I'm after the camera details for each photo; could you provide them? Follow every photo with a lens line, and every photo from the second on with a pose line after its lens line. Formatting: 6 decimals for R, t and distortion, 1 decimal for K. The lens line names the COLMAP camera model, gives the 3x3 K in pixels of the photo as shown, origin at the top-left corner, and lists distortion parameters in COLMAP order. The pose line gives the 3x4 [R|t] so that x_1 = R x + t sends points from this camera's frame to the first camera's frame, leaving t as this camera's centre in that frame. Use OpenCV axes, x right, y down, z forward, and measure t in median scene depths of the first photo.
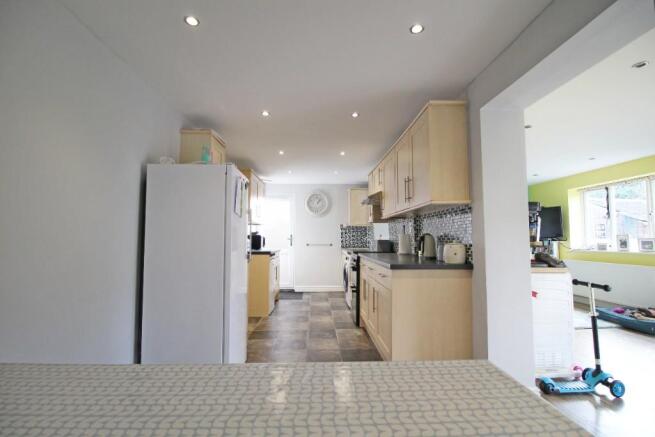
lens RADIAL K [[308.5, 0, 327.5], [0, 308.5, 218.5], [0, 0, 1]] dist [-0.000925, -0.000198]
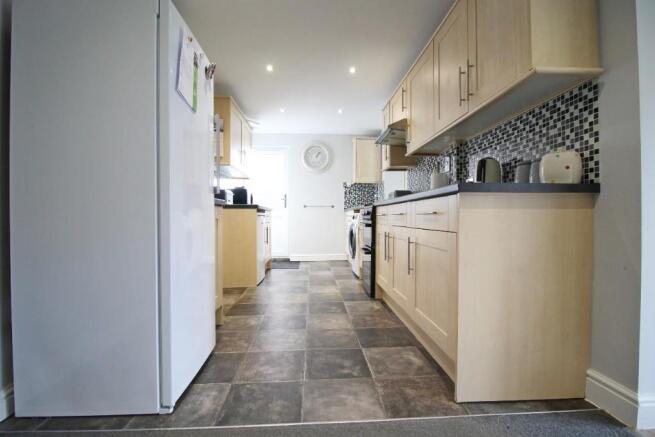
lens RADIAL K [[308.5, 0, 327.5], [0, 308.5, 218.5], [0, 0, 1]] dist [-0.000925, -0.000198]
pose [[0.999895, -0.003196, 0.014135, -0.021050], [0.002215, 0.997622, 0.068894, 0.087793], [-0.014321, -0.068856, 0.997524, 0.221279]]
